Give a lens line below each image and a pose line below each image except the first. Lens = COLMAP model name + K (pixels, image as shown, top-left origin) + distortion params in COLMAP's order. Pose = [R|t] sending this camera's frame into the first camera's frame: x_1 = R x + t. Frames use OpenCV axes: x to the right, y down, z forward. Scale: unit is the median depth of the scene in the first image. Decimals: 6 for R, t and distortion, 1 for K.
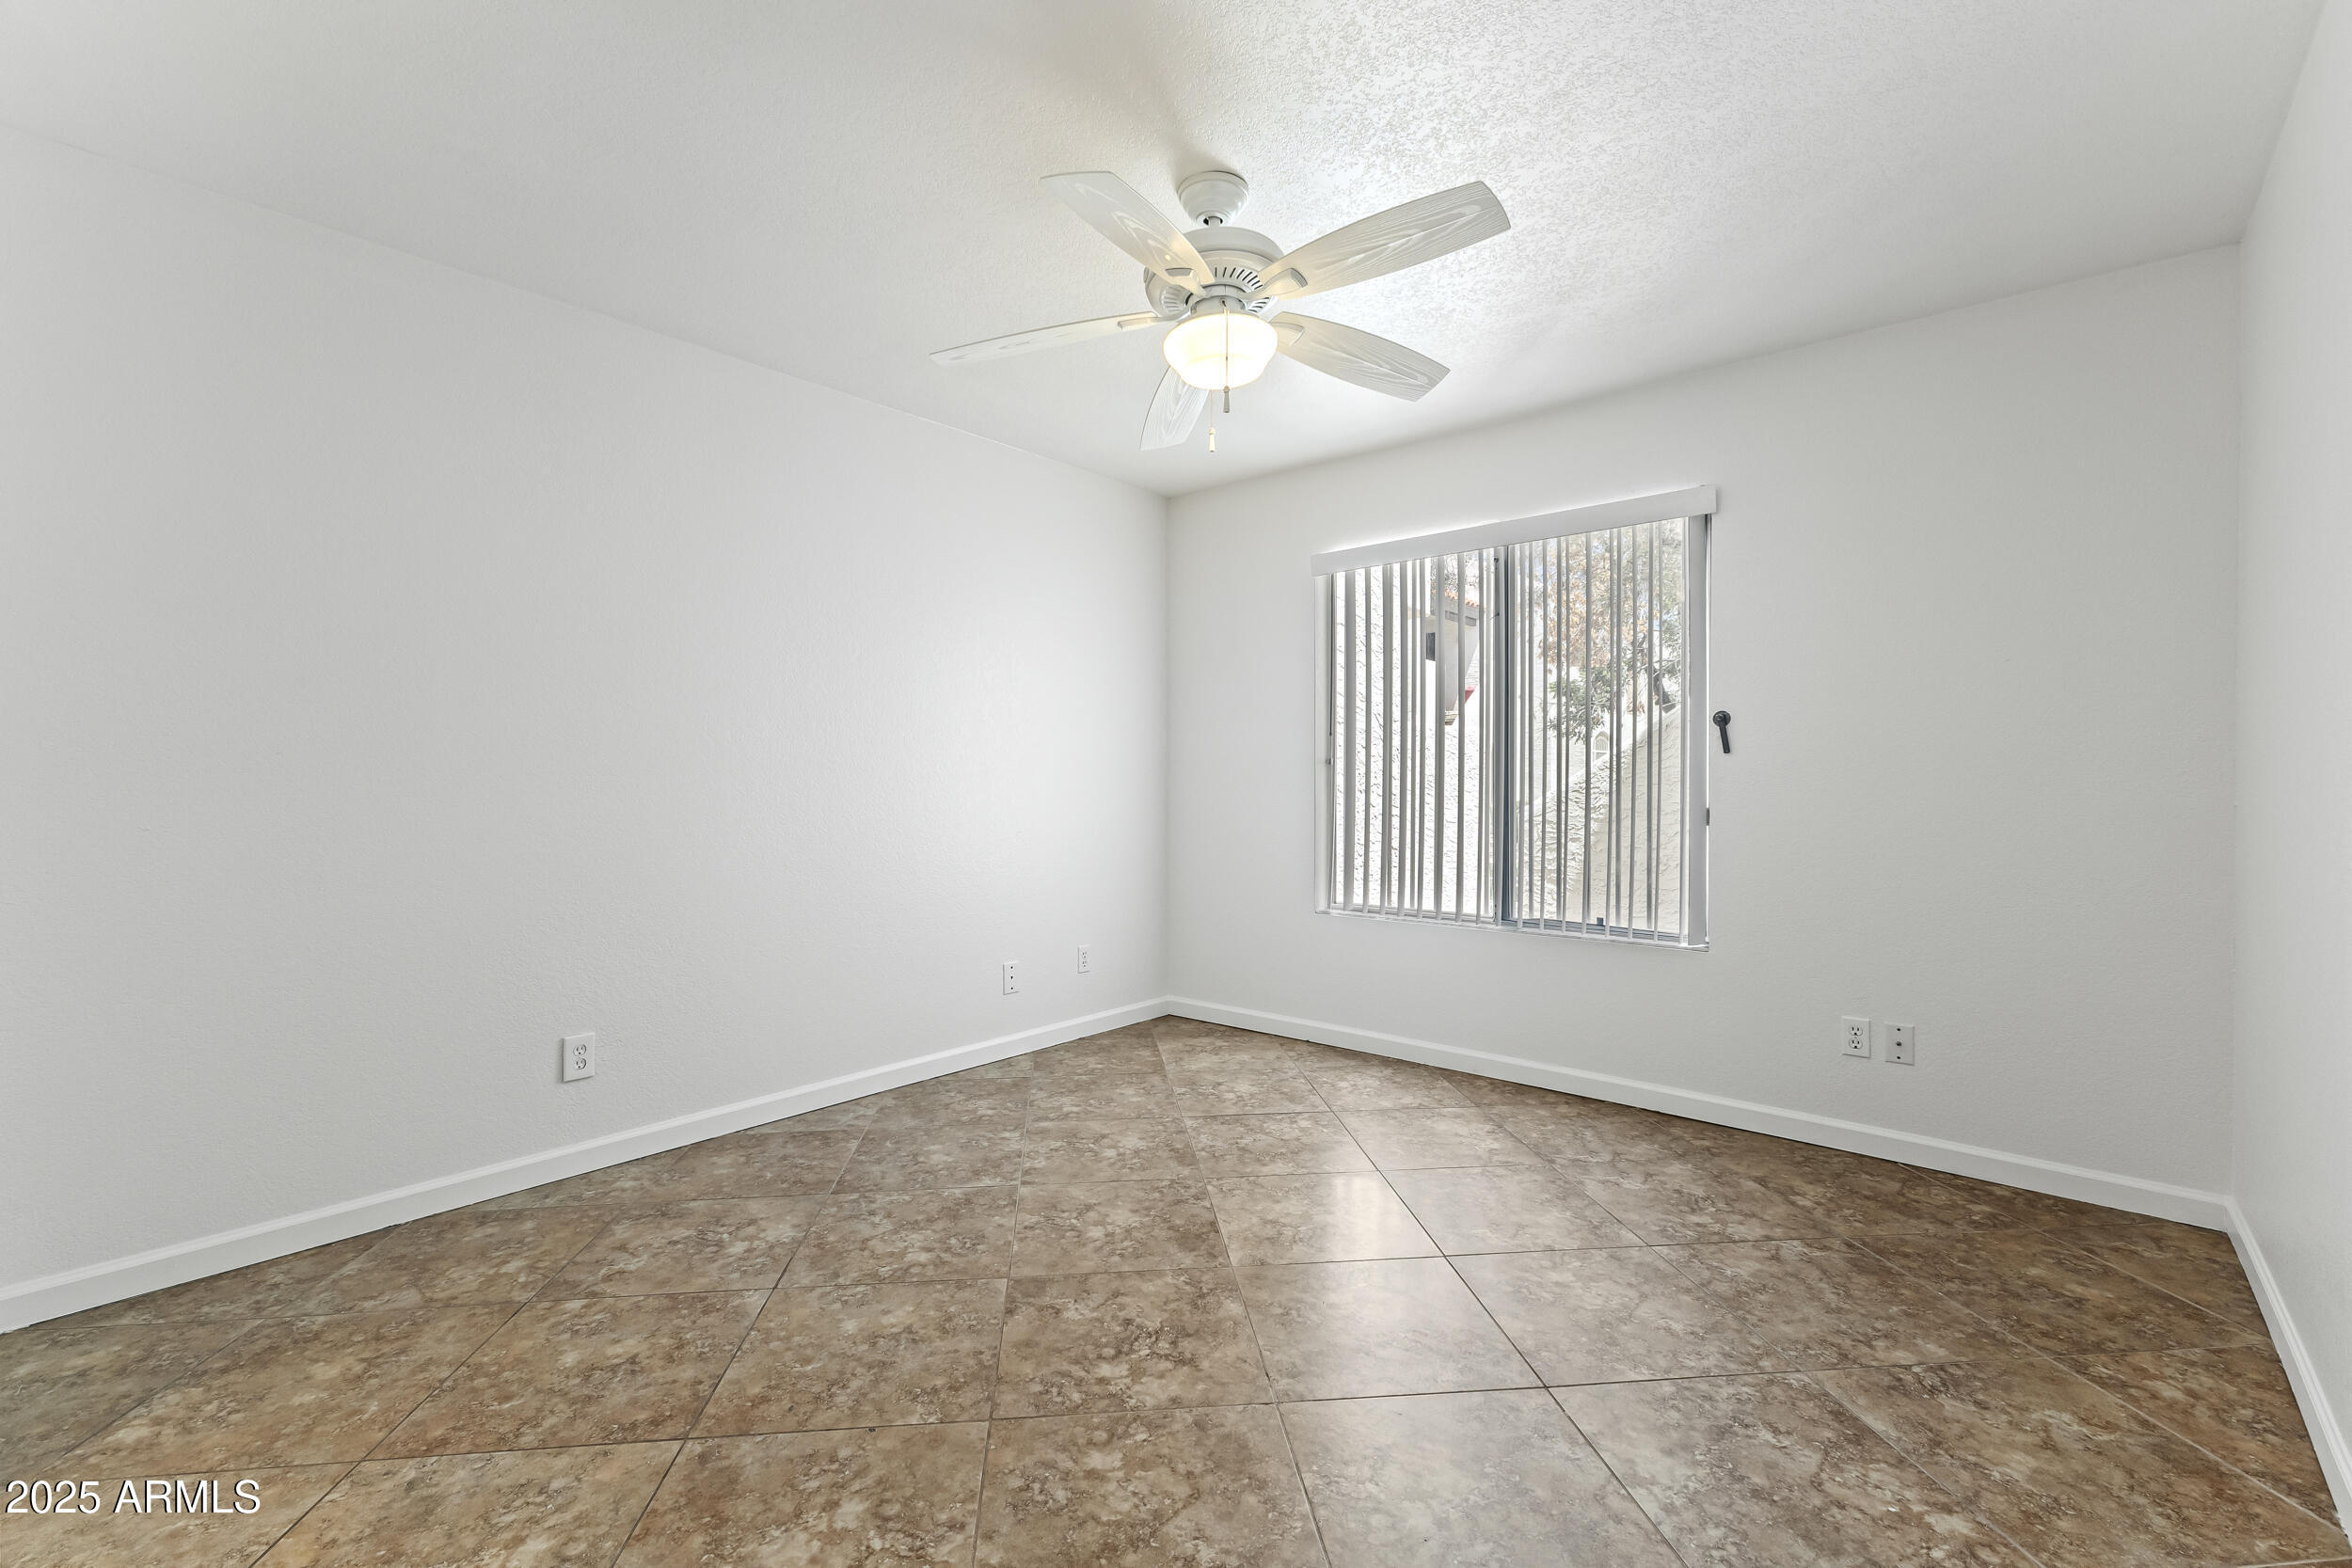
lens RADIAL K [[1015.9, 0, 1179.7], [0, 1015.9, 768.7], [0, 0, 1]] dist [0.003602, 0.000265]
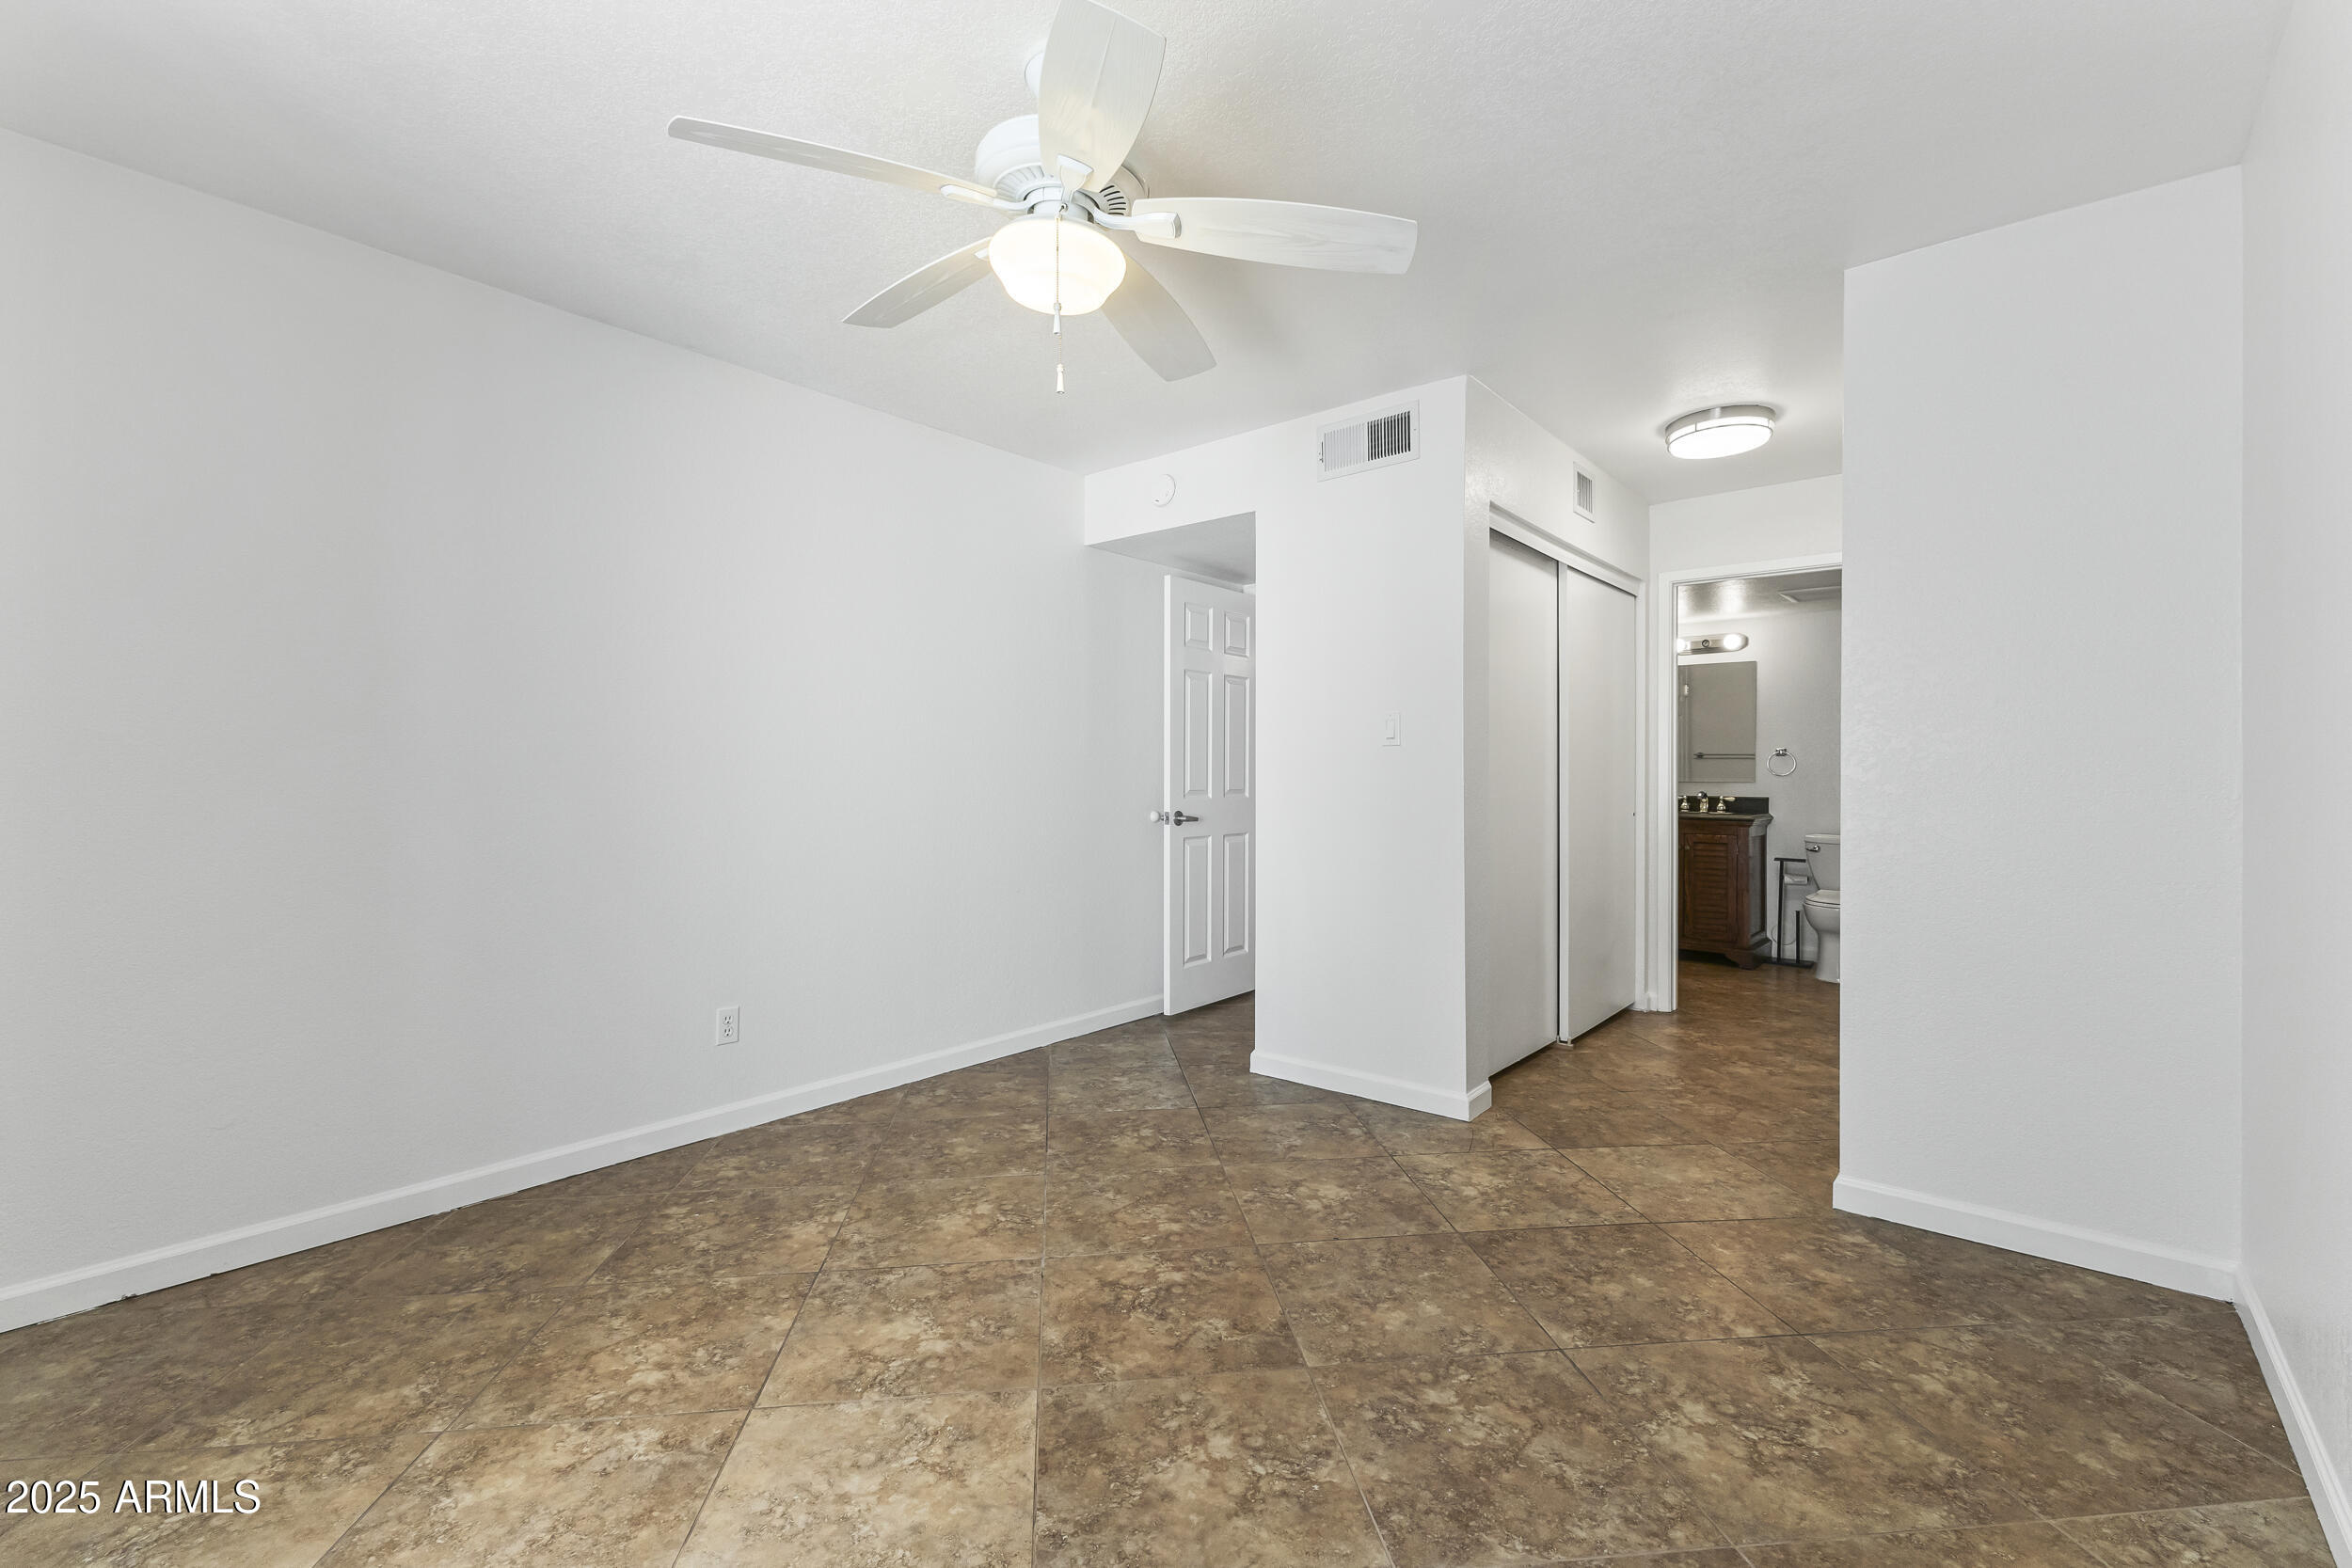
lens RADIAL K [[1015.9, 0, 1179.7], [0, 1015.9, 768.7], [0, 0, 1]] dist [0.003602, 0.000265]
pose [[-0.999924, -0.000637, -0.012311, -0.053729], [-0.000388, 0.999796, -0.020198, 0.019077], [0.012321, -0.020192, -0.999720, 1.957562]]
